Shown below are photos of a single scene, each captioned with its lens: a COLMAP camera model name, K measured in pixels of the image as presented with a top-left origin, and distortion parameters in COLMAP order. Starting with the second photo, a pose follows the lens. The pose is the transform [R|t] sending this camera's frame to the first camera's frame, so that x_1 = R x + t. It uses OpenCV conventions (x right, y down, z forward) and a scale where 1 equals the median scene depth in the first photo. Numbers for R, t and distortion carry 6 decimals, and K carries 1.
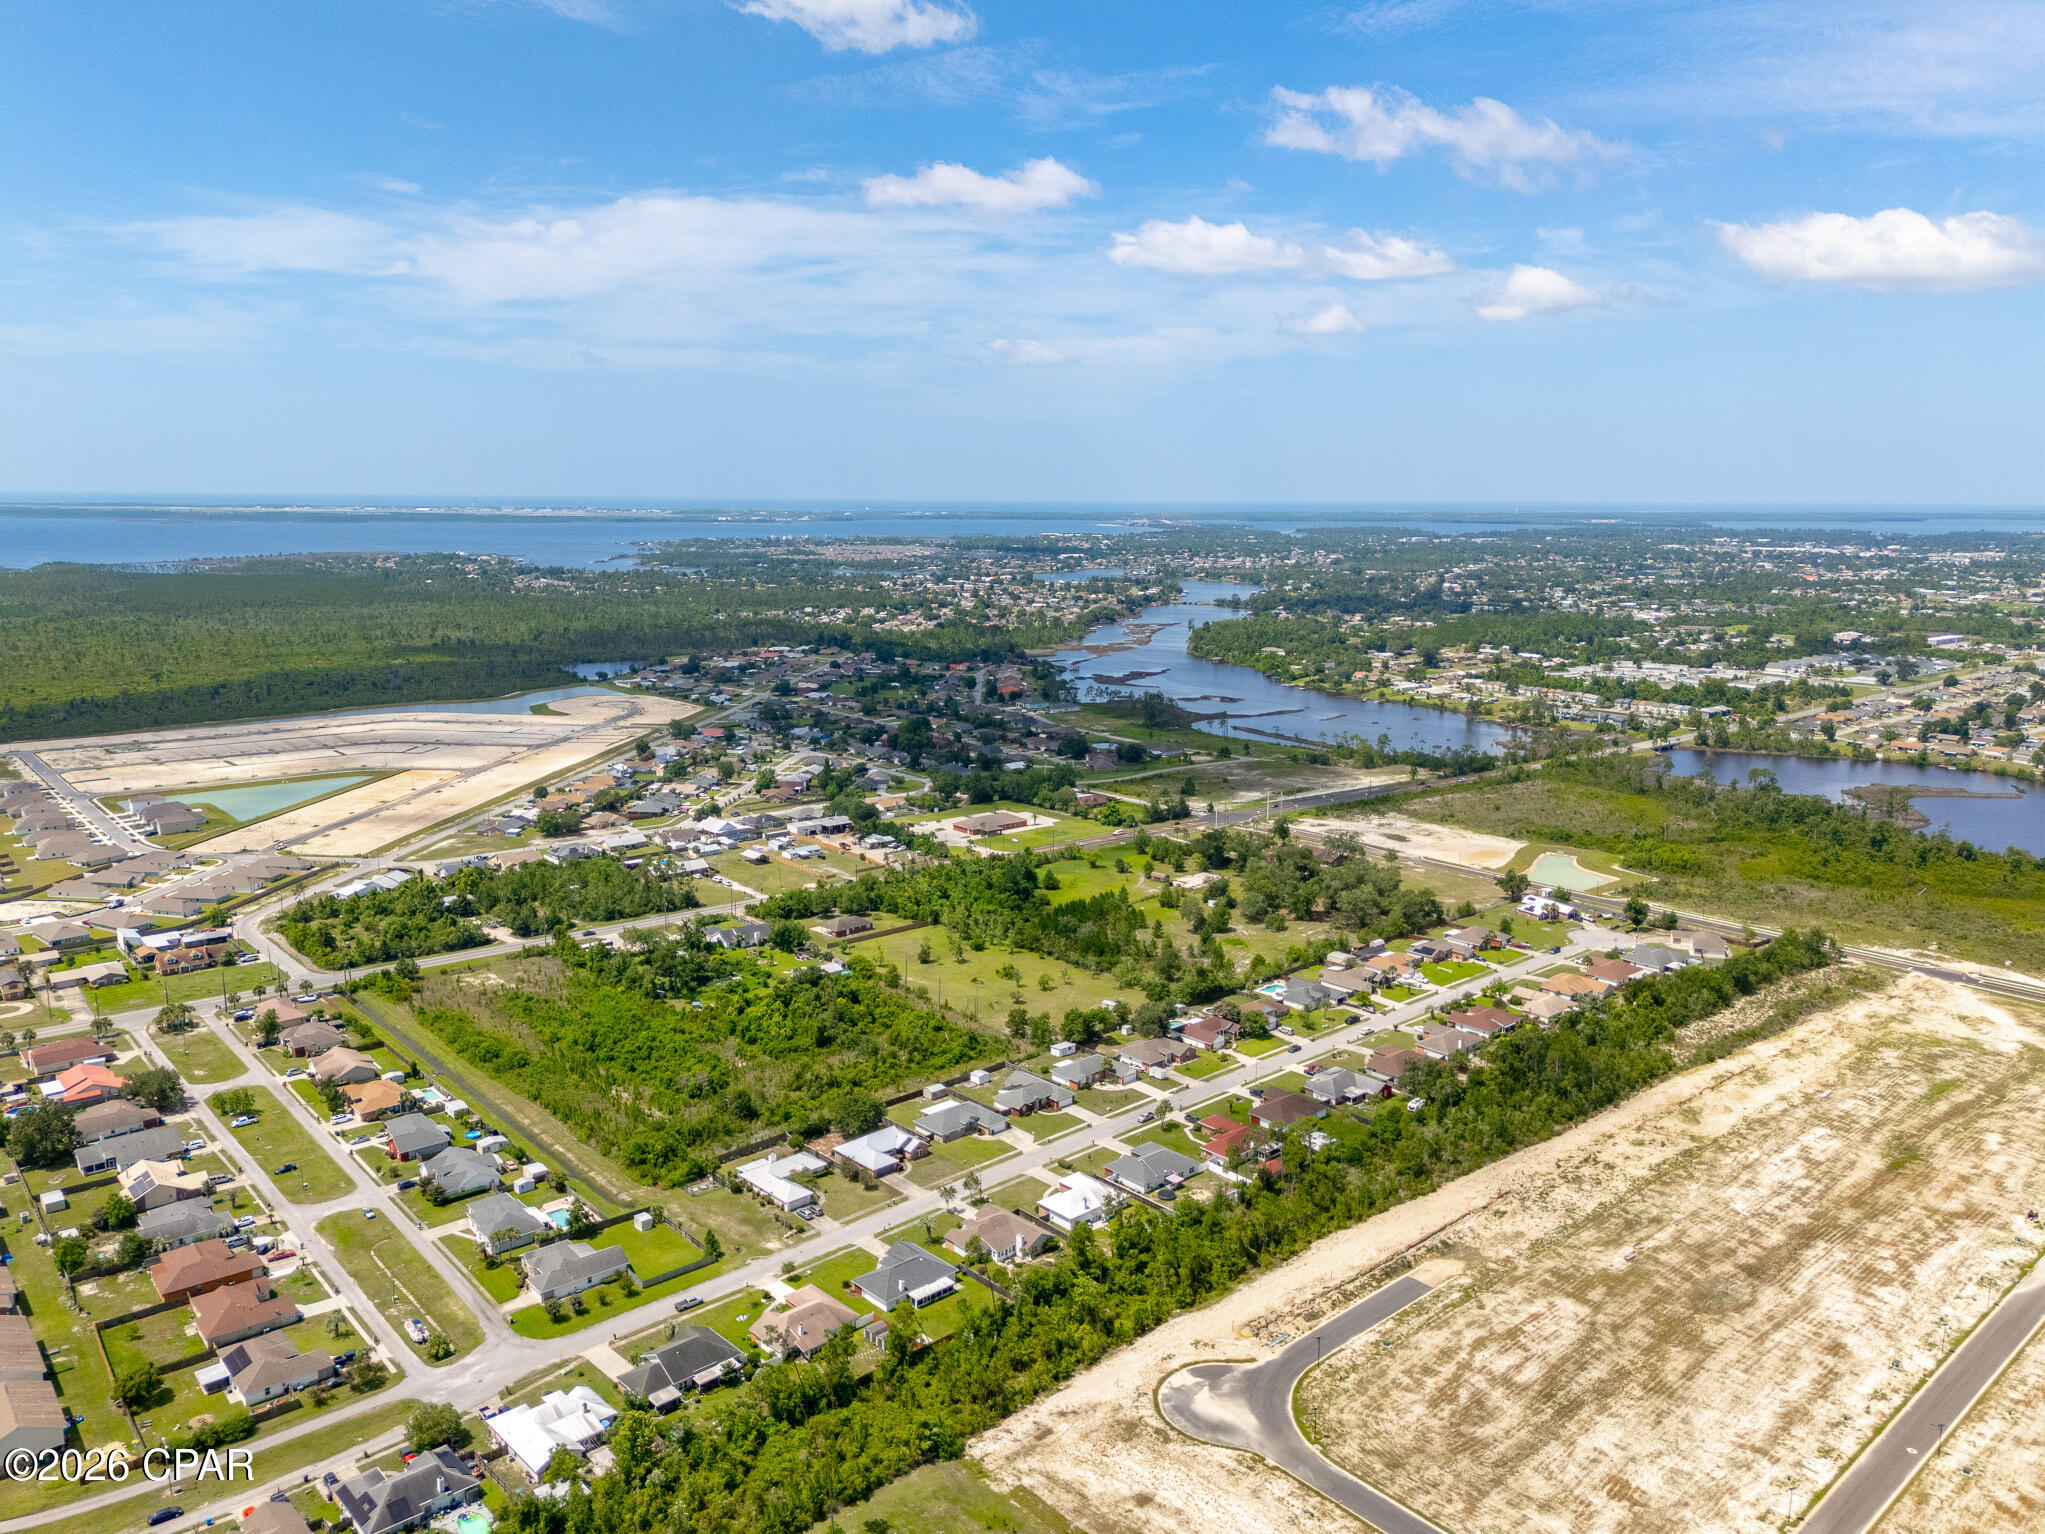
lens RADIAL K [[1512.8, 0, 1019.8], [0, 1512.8, 760.4], [0, 0, 1]] dist [0.061942, -0.052208]
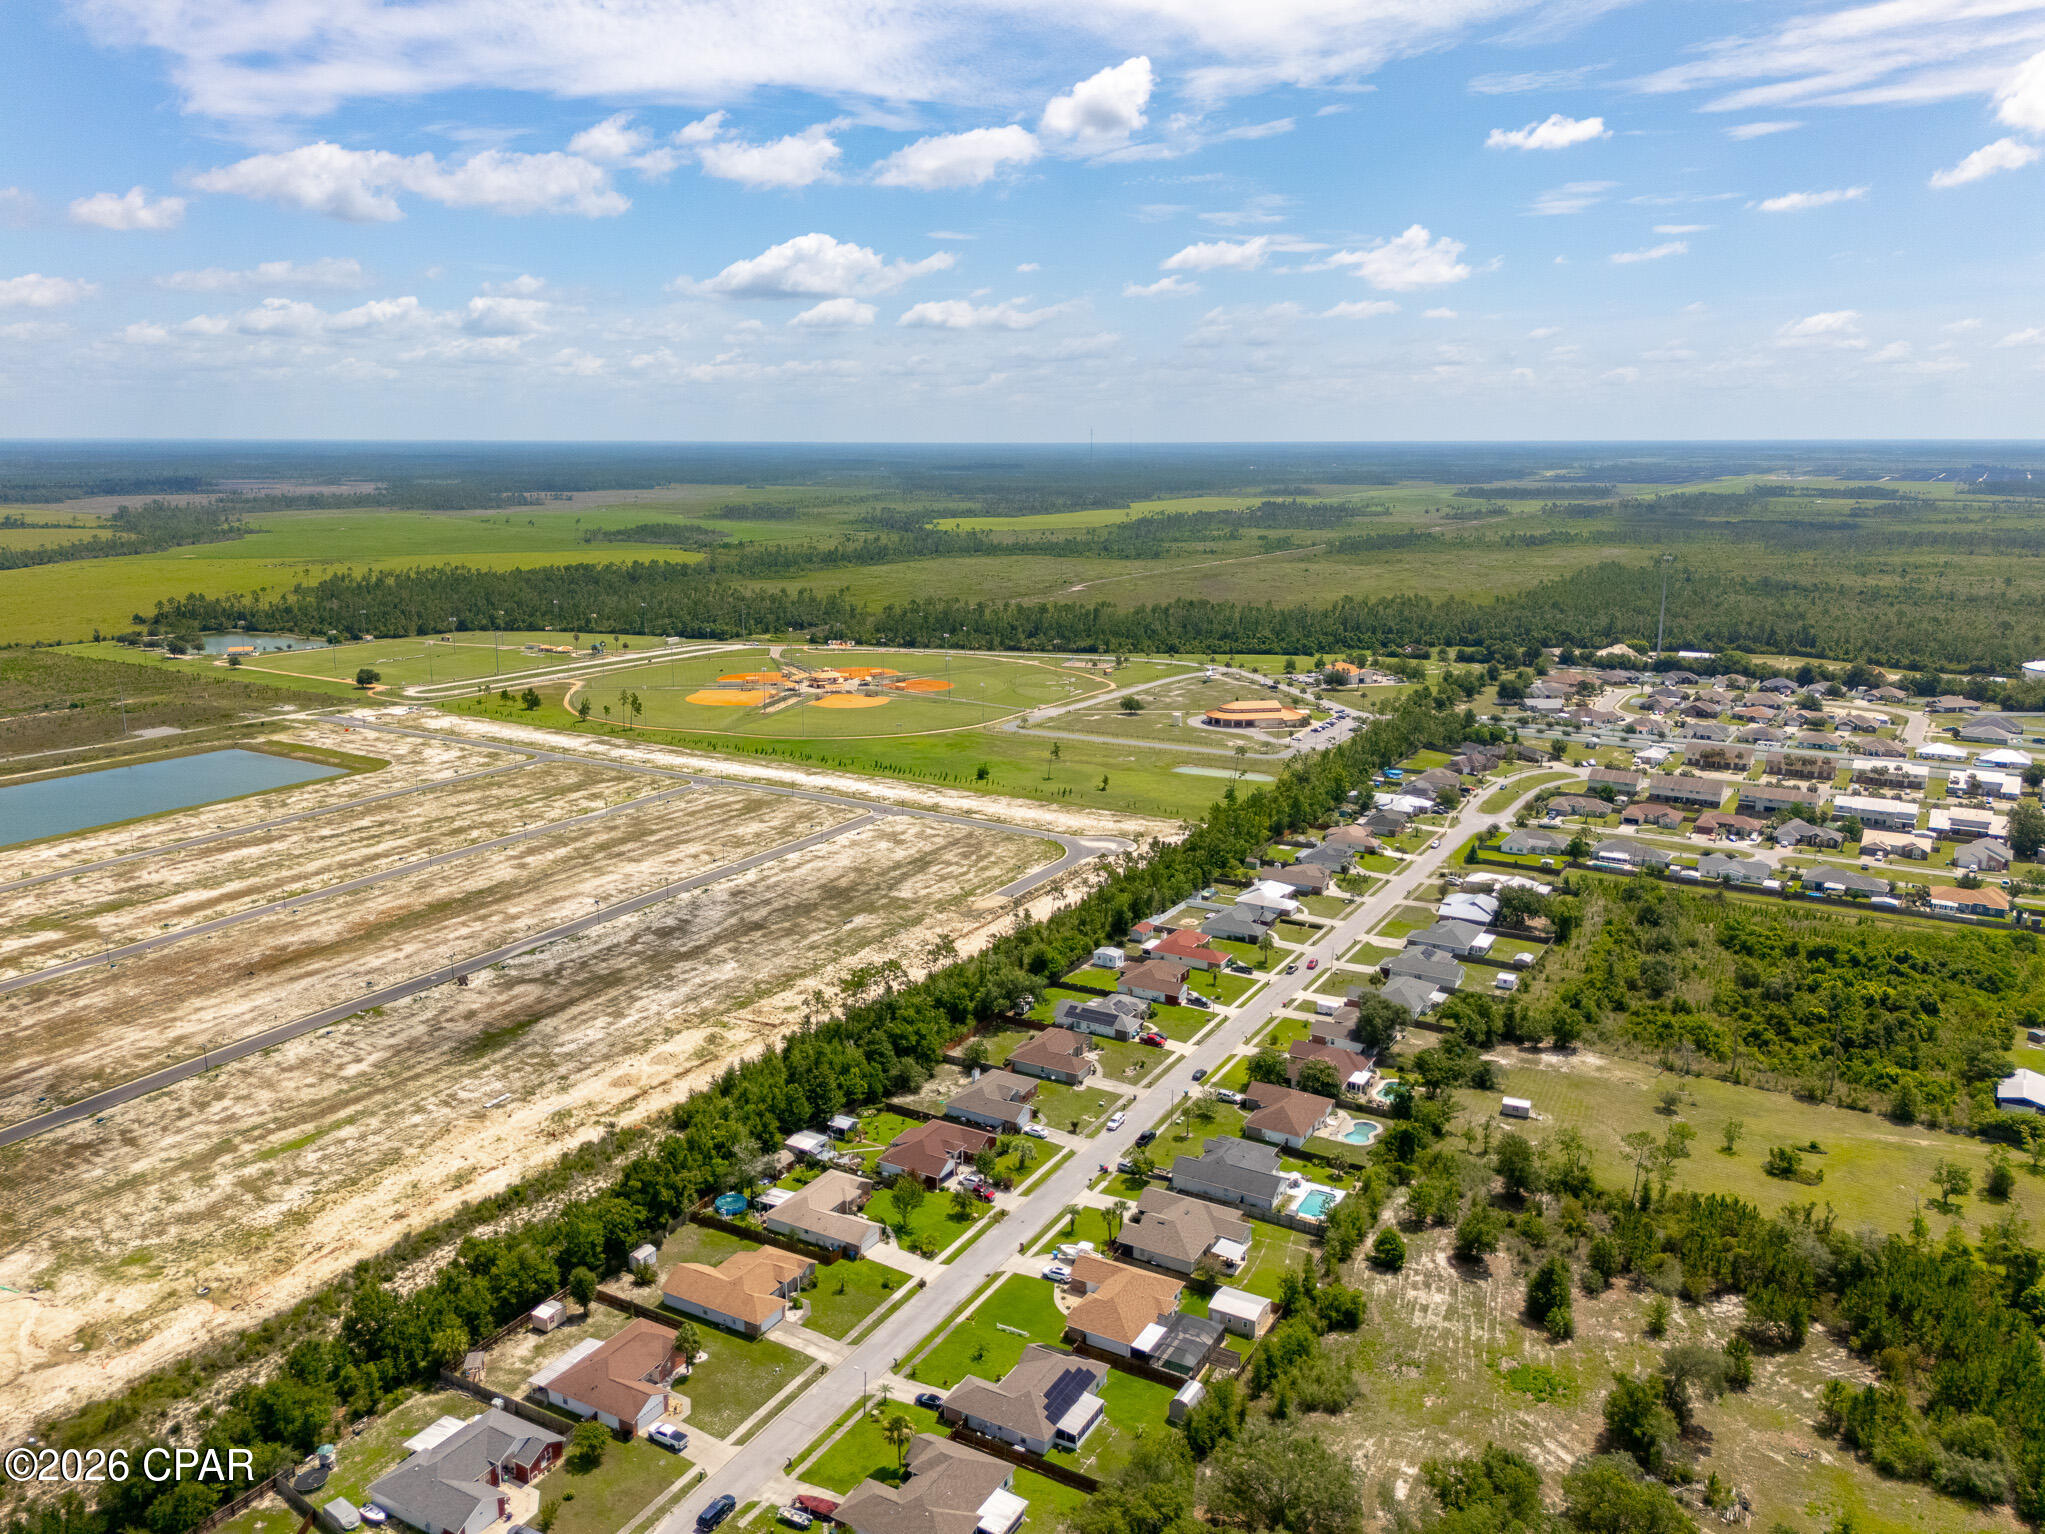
lens RADIAL K [[1512.8, 0, 1019.8], [0, 1512.8, 760.4], [0, 0, 1]] dist [0.061942, -0.052208]
pose [[-0.953383, 0.060604, -0.295616, 0.532287], [-0.056170, 0.926866, 0.371167, -0.233987], [0.296490, 0.370469, -0.880253, 1.784834]]
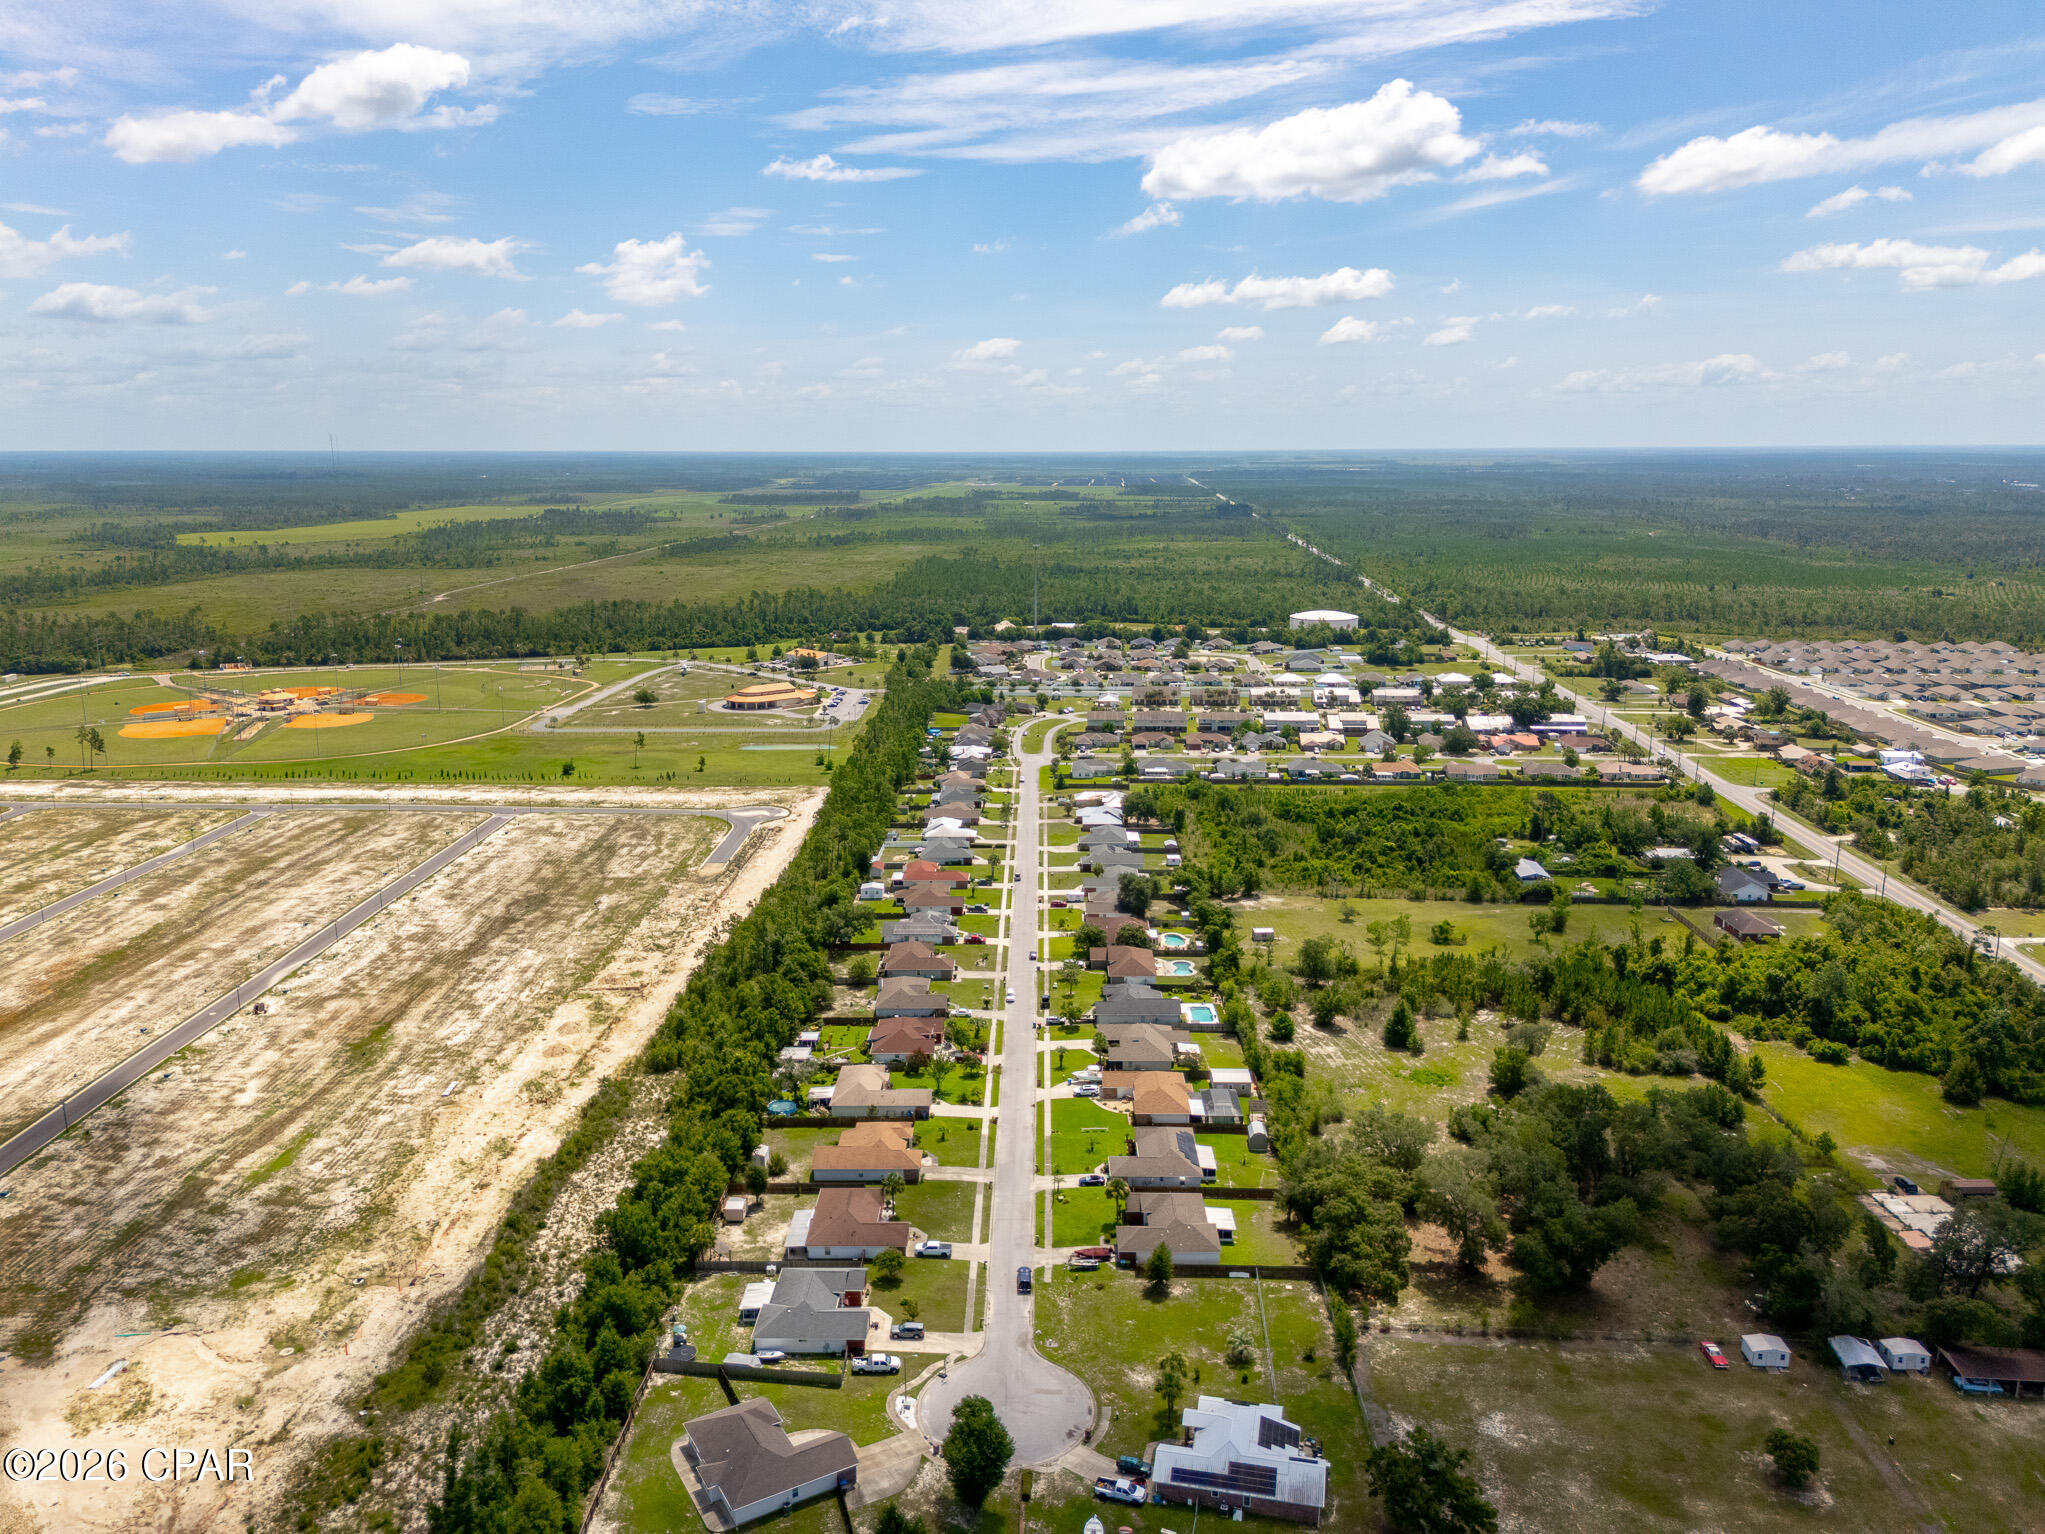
lens RADIAL K [[1512.8, 0, 1019.8], [0, 1512.8, 760.4], [0, 0, 1]] dist [0.061942, -0.052208]
pose [[-0.685709, 0.147093, -0.712858, 0.902019], [-0.128816, 0.939385, 0.317745, -0.212803], [0.716386, 0.309708, -0.625197, 1.729941]]
